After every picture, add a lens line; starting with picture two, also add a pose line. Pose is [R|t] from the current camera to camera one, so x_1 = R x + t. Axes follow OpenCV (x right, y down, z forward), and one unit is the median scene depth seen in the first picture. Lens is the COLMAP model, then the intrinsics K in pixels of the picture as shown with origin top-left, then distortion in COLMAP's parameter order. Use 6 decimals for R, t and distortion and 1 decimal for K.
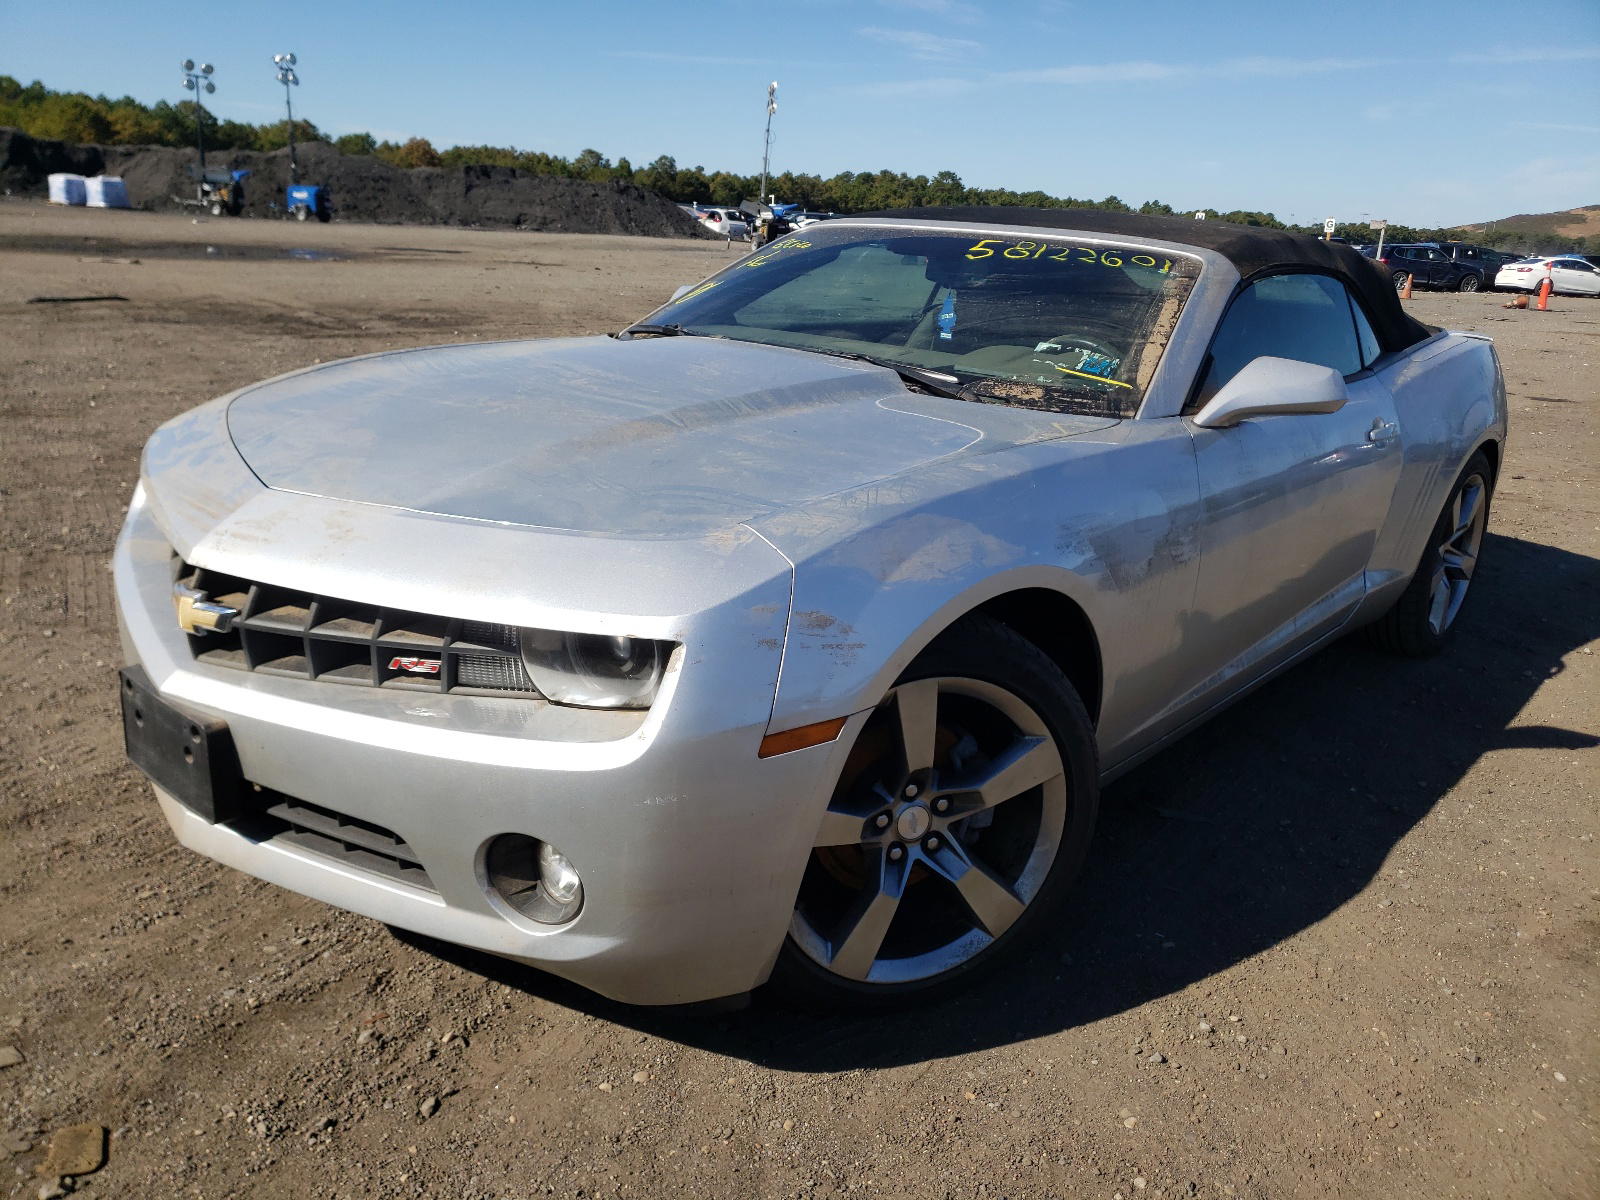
lens RADIAL K [[1208.7, 0, 799.7], [0, 1208.7, 606.7], [0, 0, 1]] dist [0.013161, 0.002319]
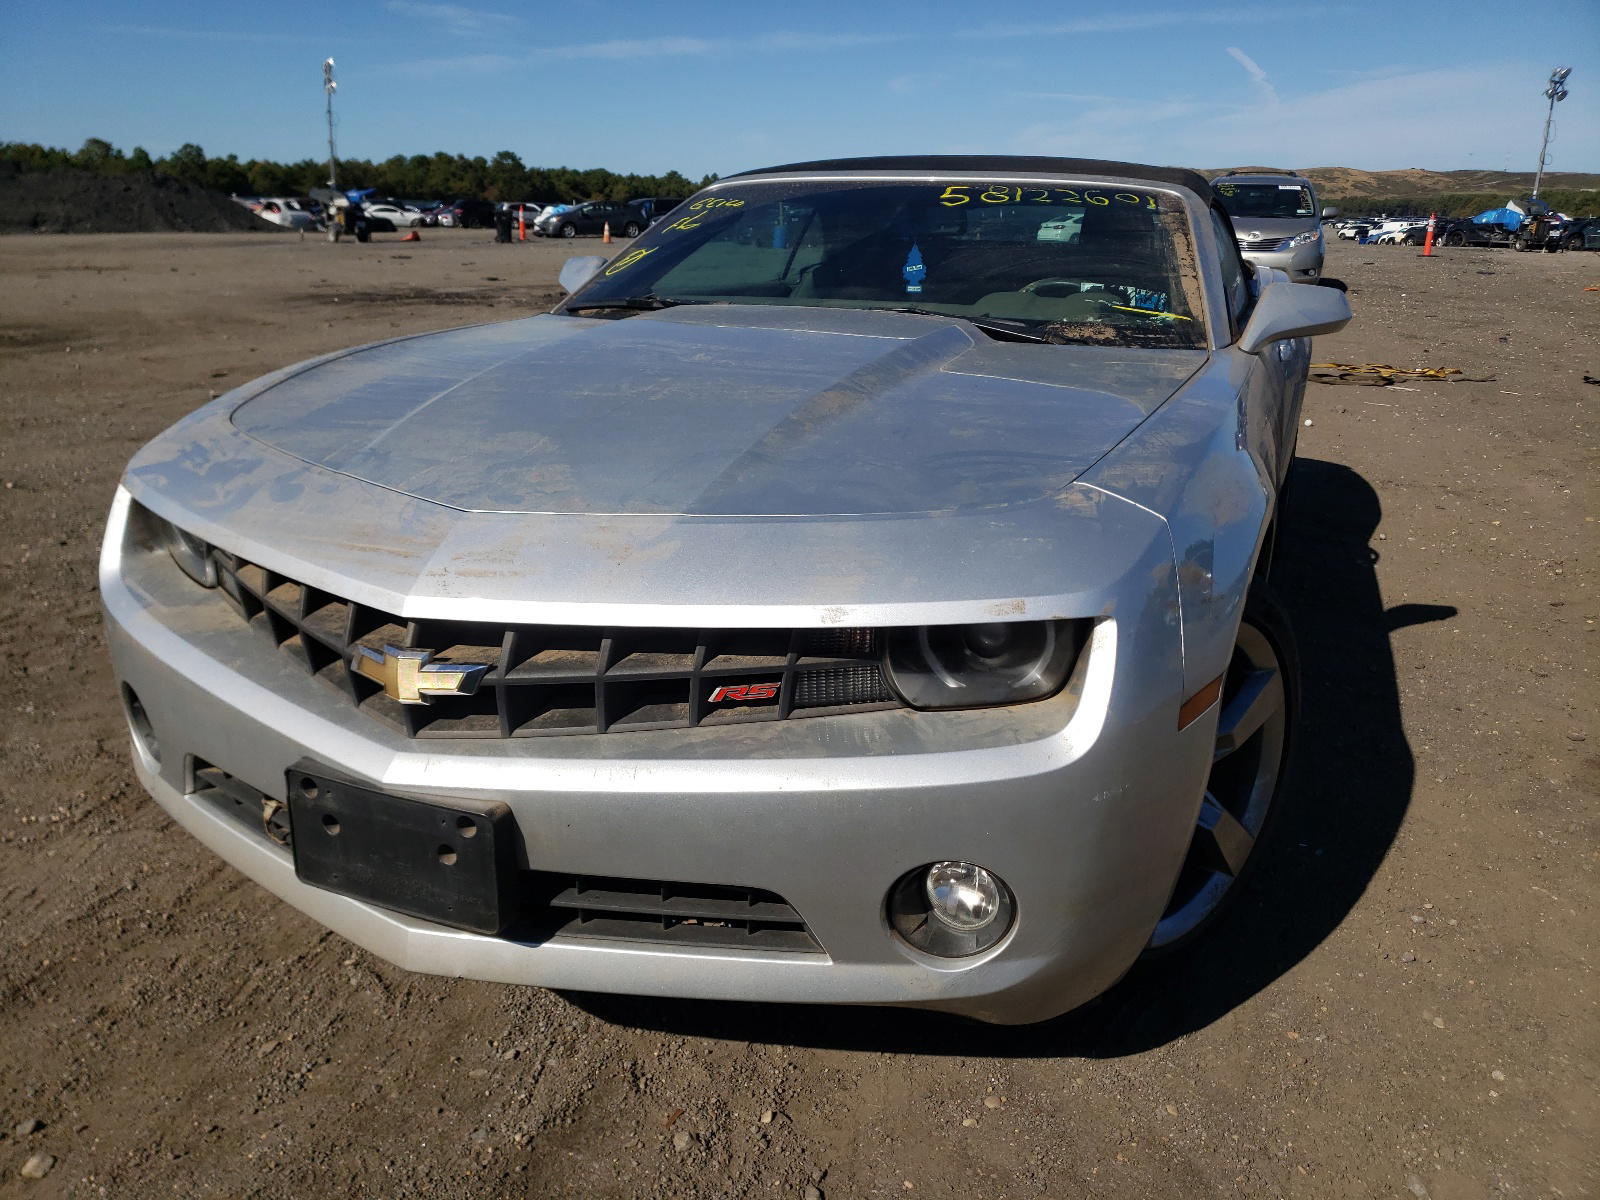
lens RADIAL K [[1219.9, 0, 800.0], [0, 1219.9, 600.0], [0, 0, 1]] dist [0.004175, 0.015054]
pose [[0.947450, -0.142606, 0.286359, -0.443245], [0.139708, 0.989719, 0.030636, -0.031789], [-0.287783, 0.010980, 0.957633, 0.147027]]
